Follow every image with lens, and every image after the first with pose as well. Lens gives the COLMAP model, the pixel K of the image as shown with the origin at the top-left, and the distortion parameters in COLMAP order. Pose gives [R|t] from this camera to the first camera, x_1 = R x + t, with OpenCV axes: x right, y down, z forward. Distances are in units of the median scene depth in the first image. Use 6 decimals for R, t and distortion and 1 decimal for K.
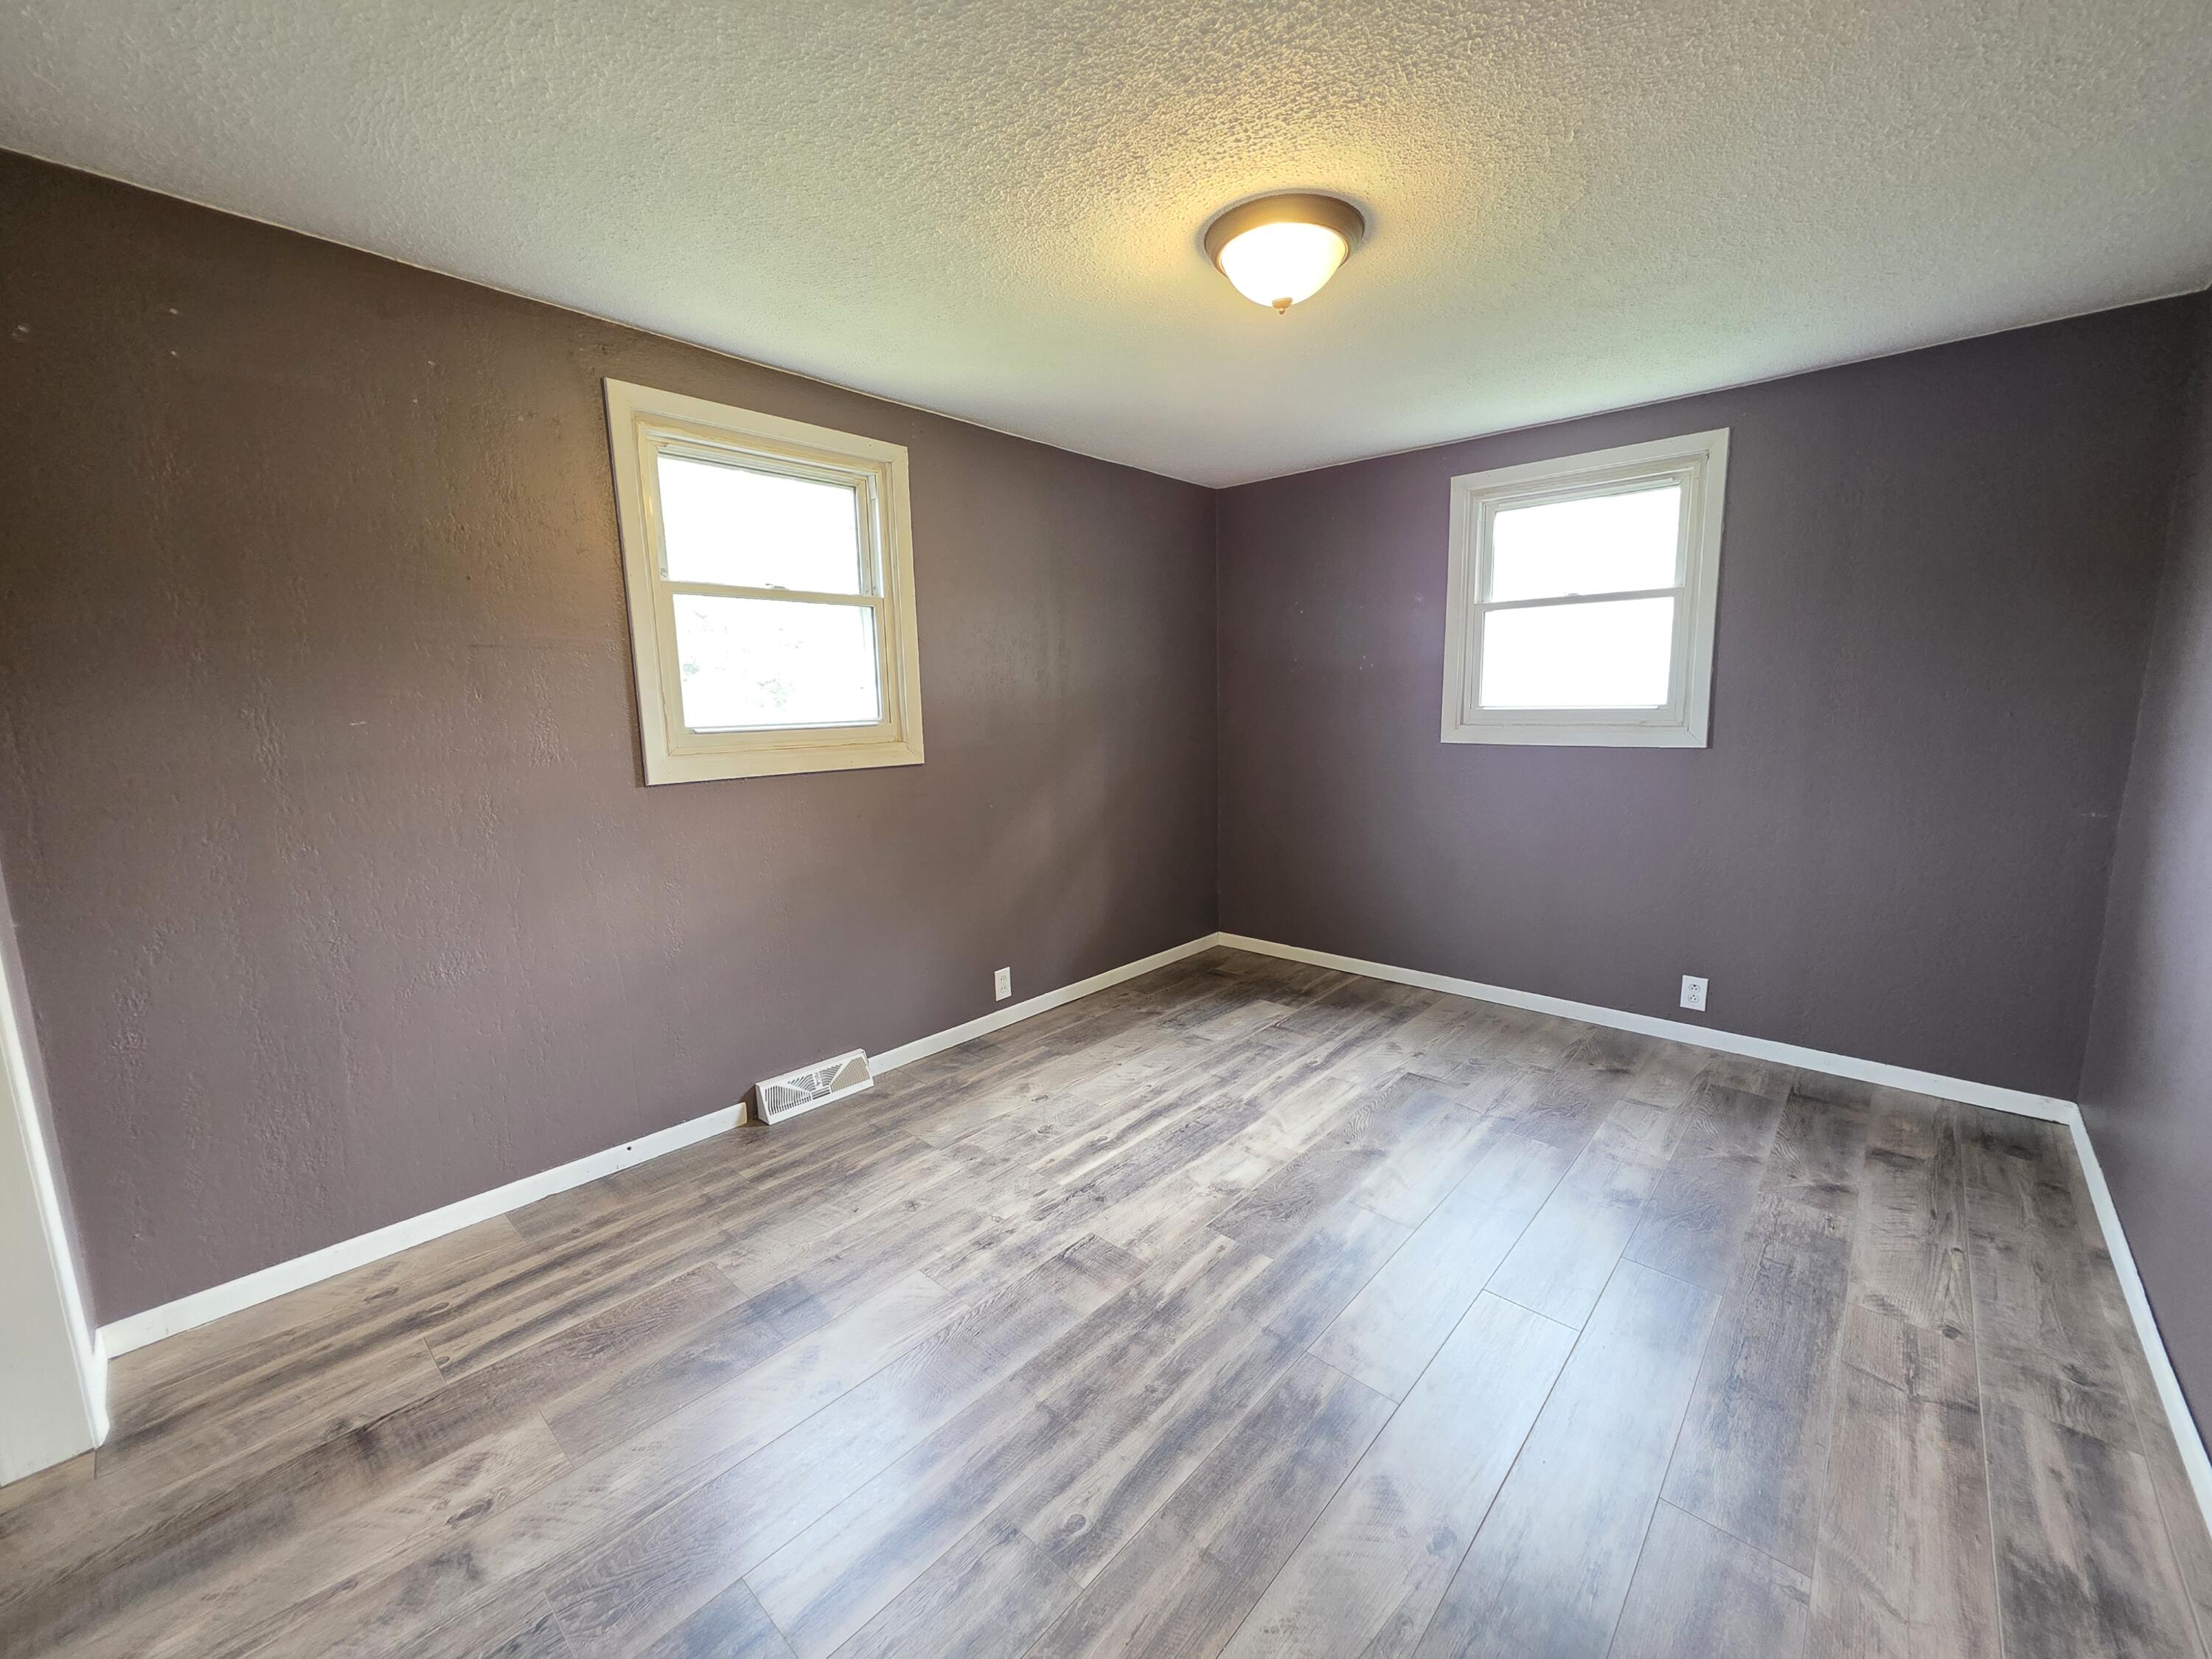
lens RADIAL K [[887.5, 0, 1112.4], [0, 887.5, 833.1], [0, 0, 1]] dist [0.001449, 0.000116]
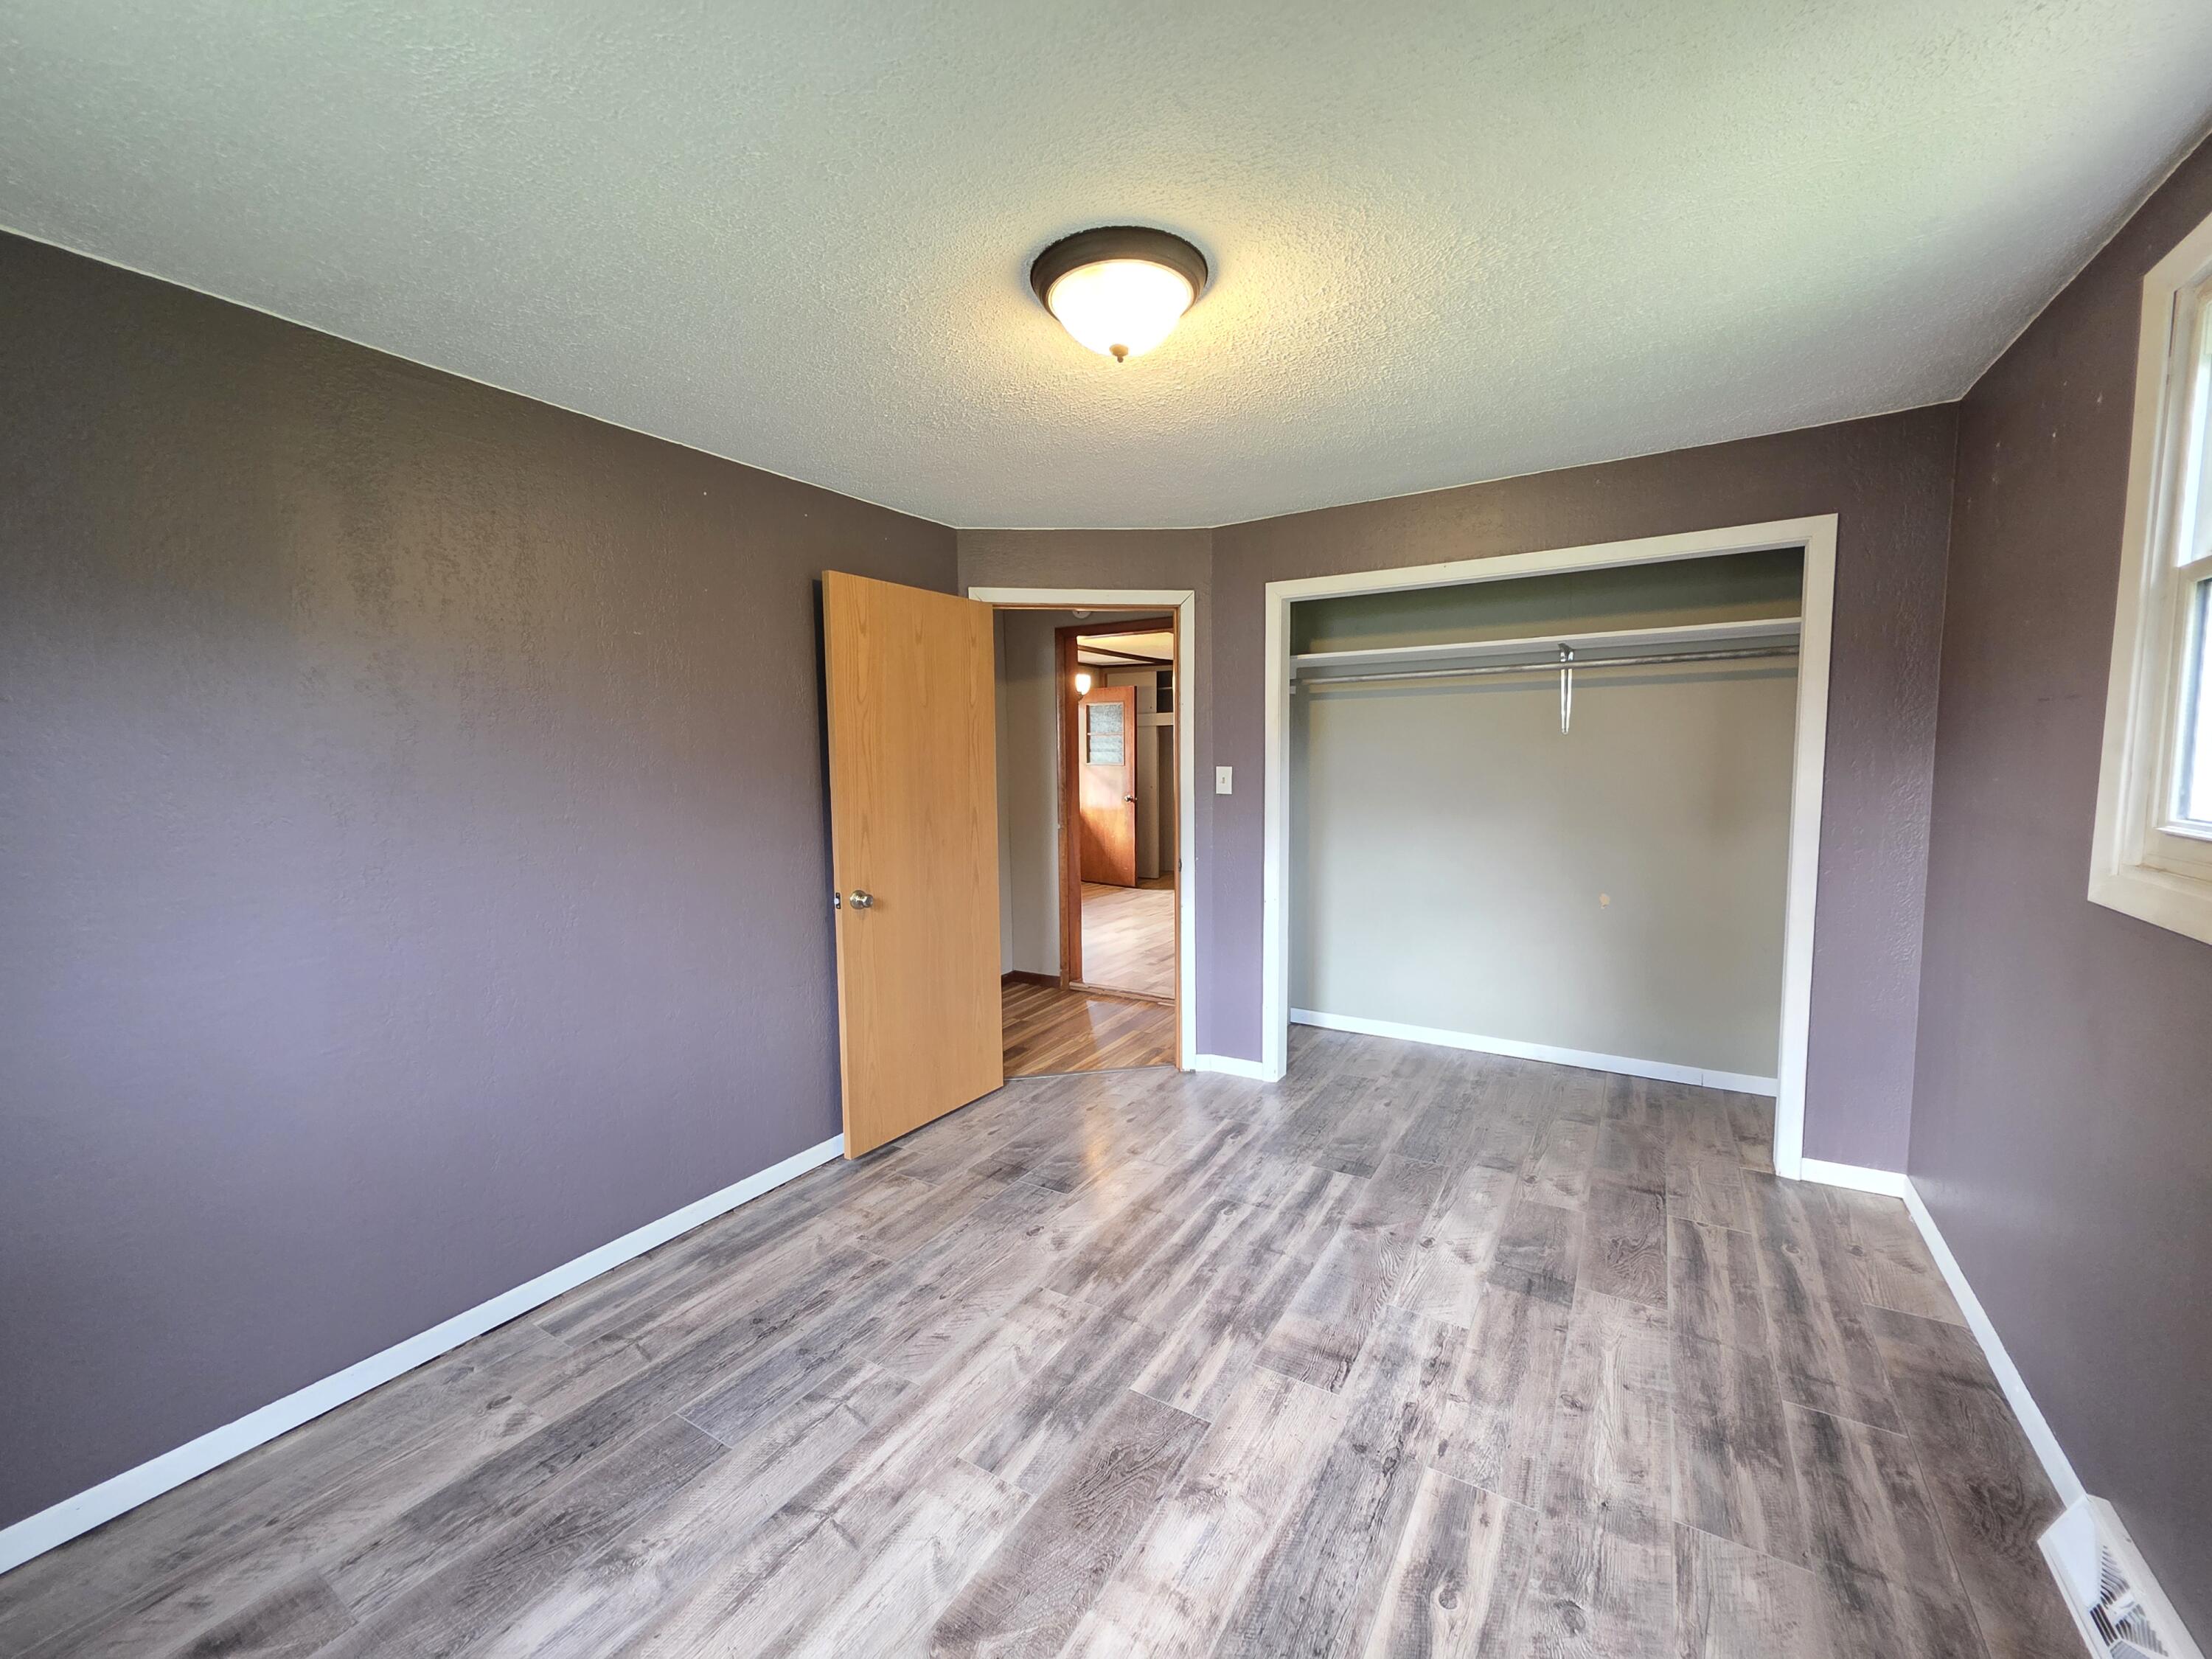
lens RADIAL K [[887.5, 0, 1112.4], [0, 887.5, 833.1], [0, 0, 1]] dist [0.001449, 0.000116]
pose [[-0.983117, 0.047238, -0.176774, 0.341631], [0.002702, 0.969744, 0.244108, -0.313889], [0.182957, 0.239509, -0.953500, 1.771737]]
